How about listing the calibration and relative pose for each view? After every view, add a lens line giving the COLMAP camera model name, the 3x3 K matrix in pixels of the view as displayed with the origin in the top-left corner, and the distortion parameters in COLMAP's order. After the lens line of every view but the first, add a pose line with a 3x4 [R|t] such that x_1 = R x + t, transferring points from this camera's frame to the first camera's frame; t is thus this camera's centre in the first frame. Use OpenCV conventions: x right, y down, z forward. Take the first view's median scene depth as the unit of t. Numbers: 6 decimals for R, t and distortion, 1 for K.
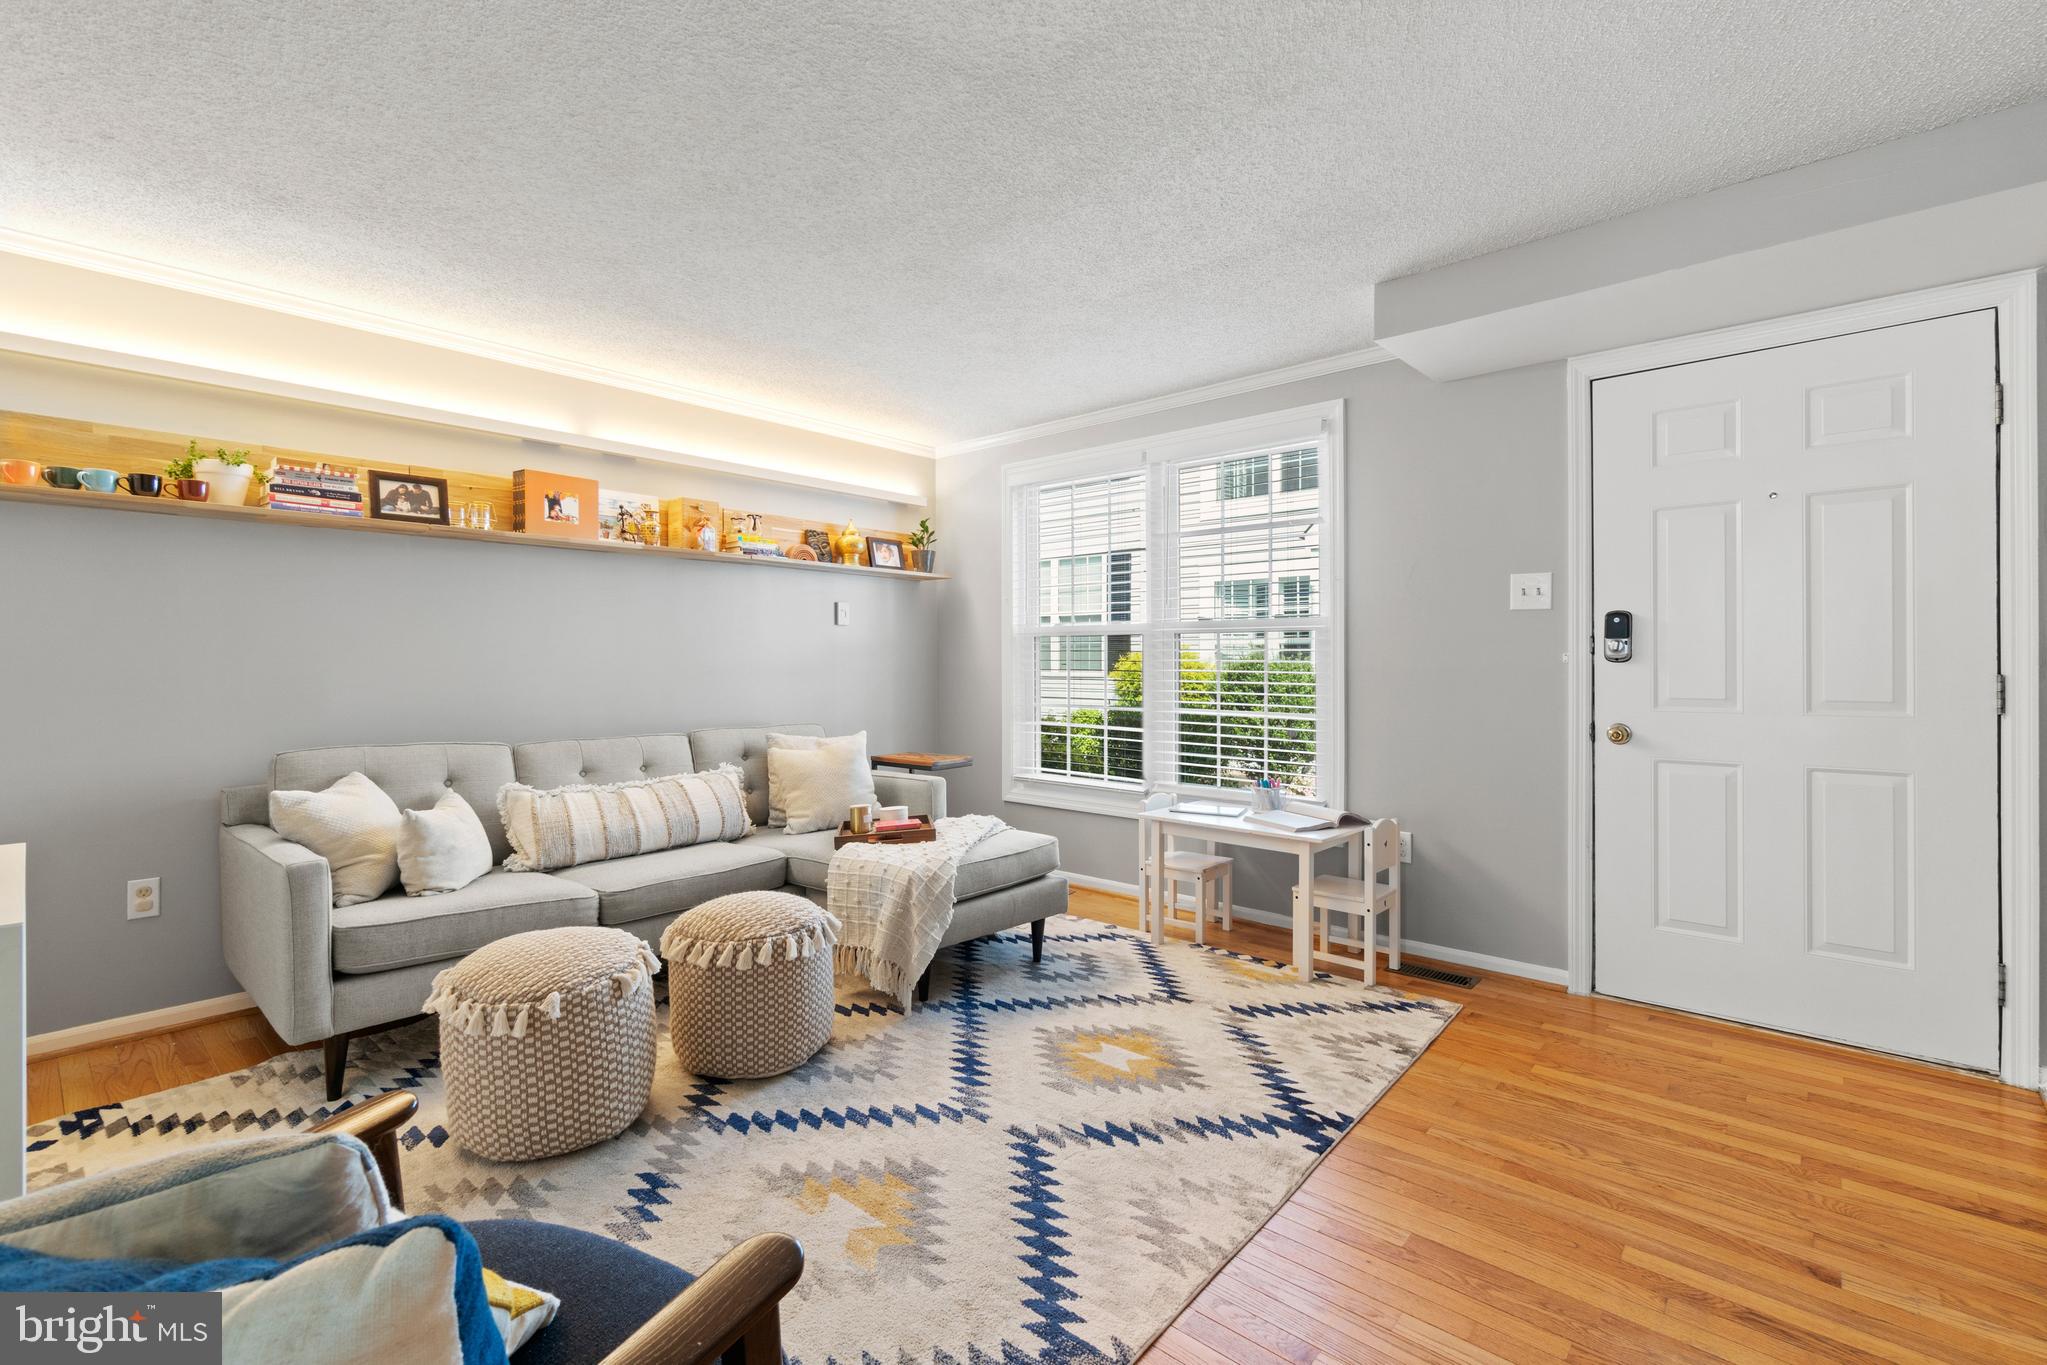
lens RADIAL K [[904.9, 0, 1012.2], [0, 904.9, 668.2], [0, 0, 1]] dist [0.001392, 0.000541]
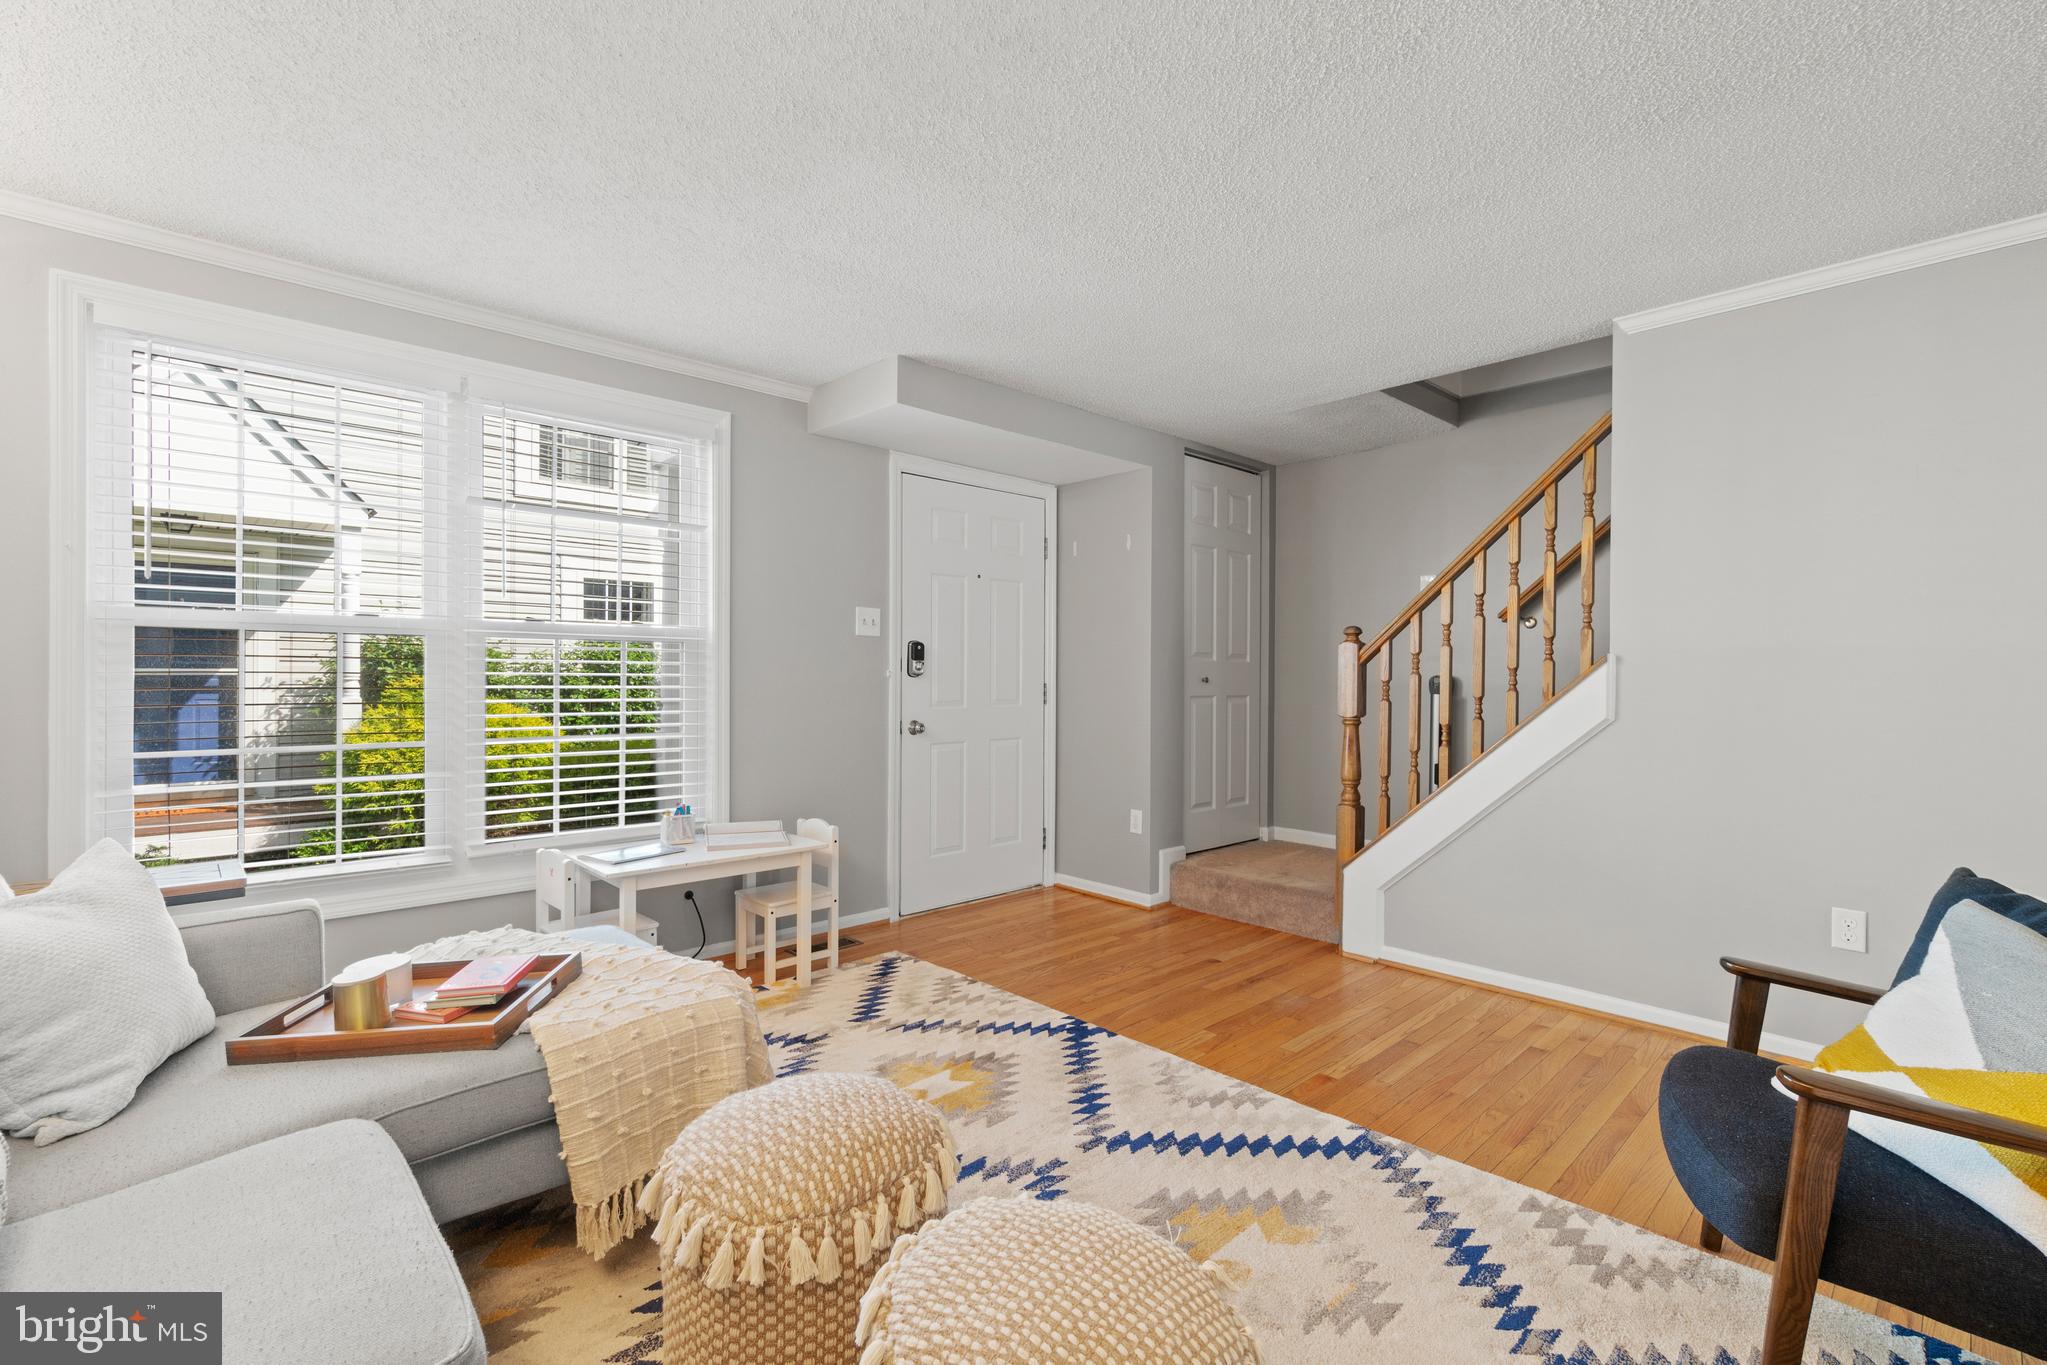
lens RADIAL K [[904.9, 0, 1012.2], [0, 904.9, 679.7], [0, 0, 1]] dist [0.001392, 0.000541]
pose [[0.089300, -0.004236, 0.995996, -0.814408], [0.002578, 0.999989, 0.004022, -0.008717], [-0.996001, 0.002209, 0.089310, 0.805119]]
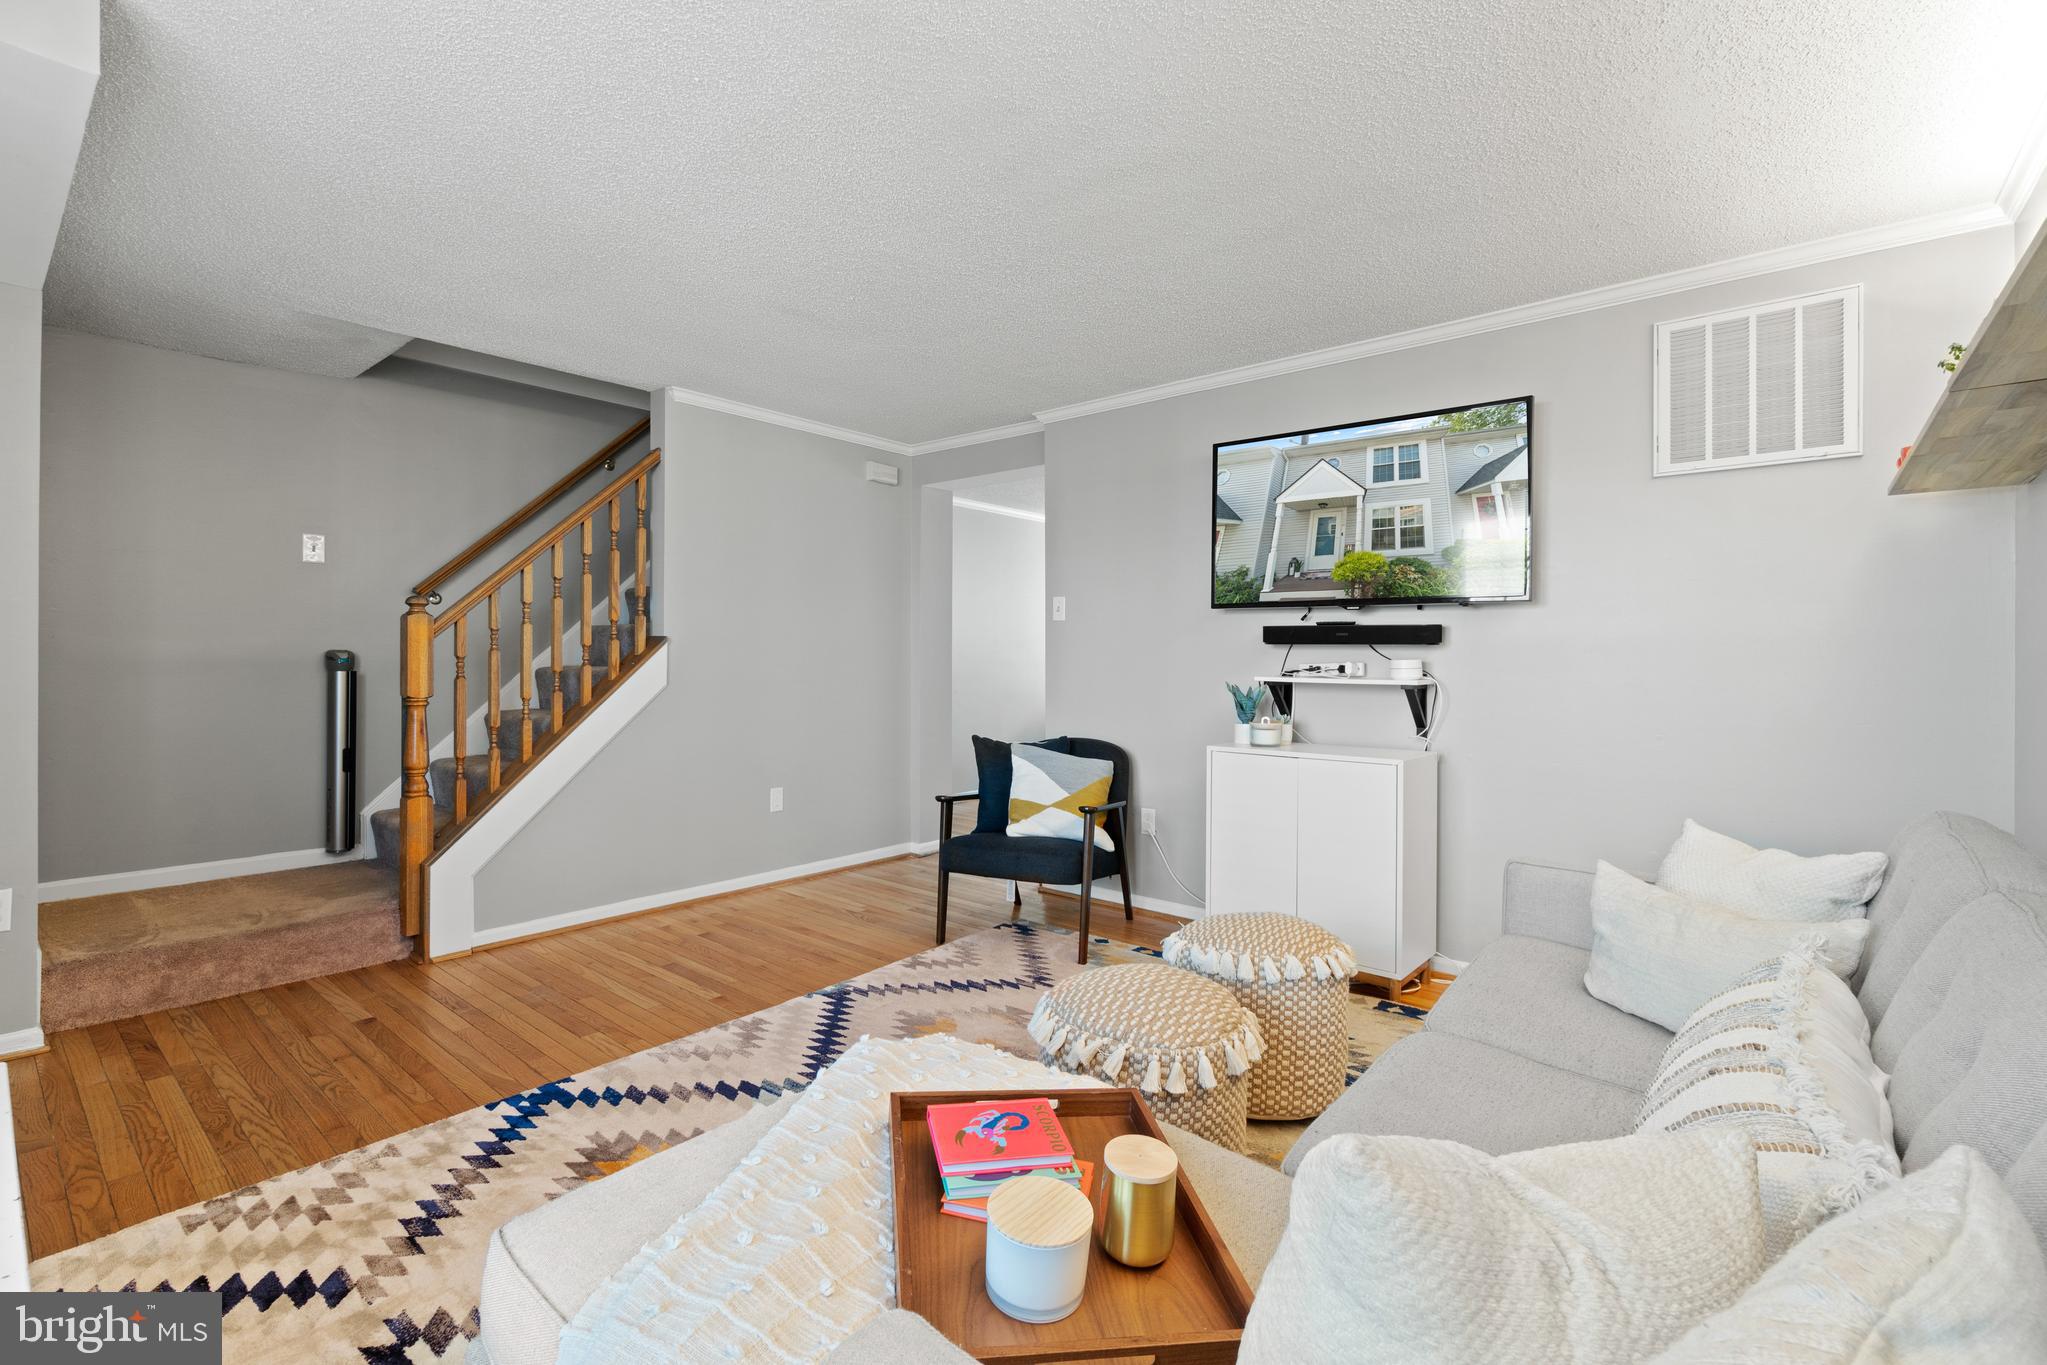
lens RADIAL K [[904.9, 0, 1023.1], [0, 904.9, 666.7], [0, 0, 1]] dist [0.001392, 0.000541]
pose [[-0.998984, -0.006450, -0.044602, -0.147657], [-0.007059, 0.999884, 0.013526, -0.009810], [0.044509, 0.013827, -0.998913, 1.697735]]
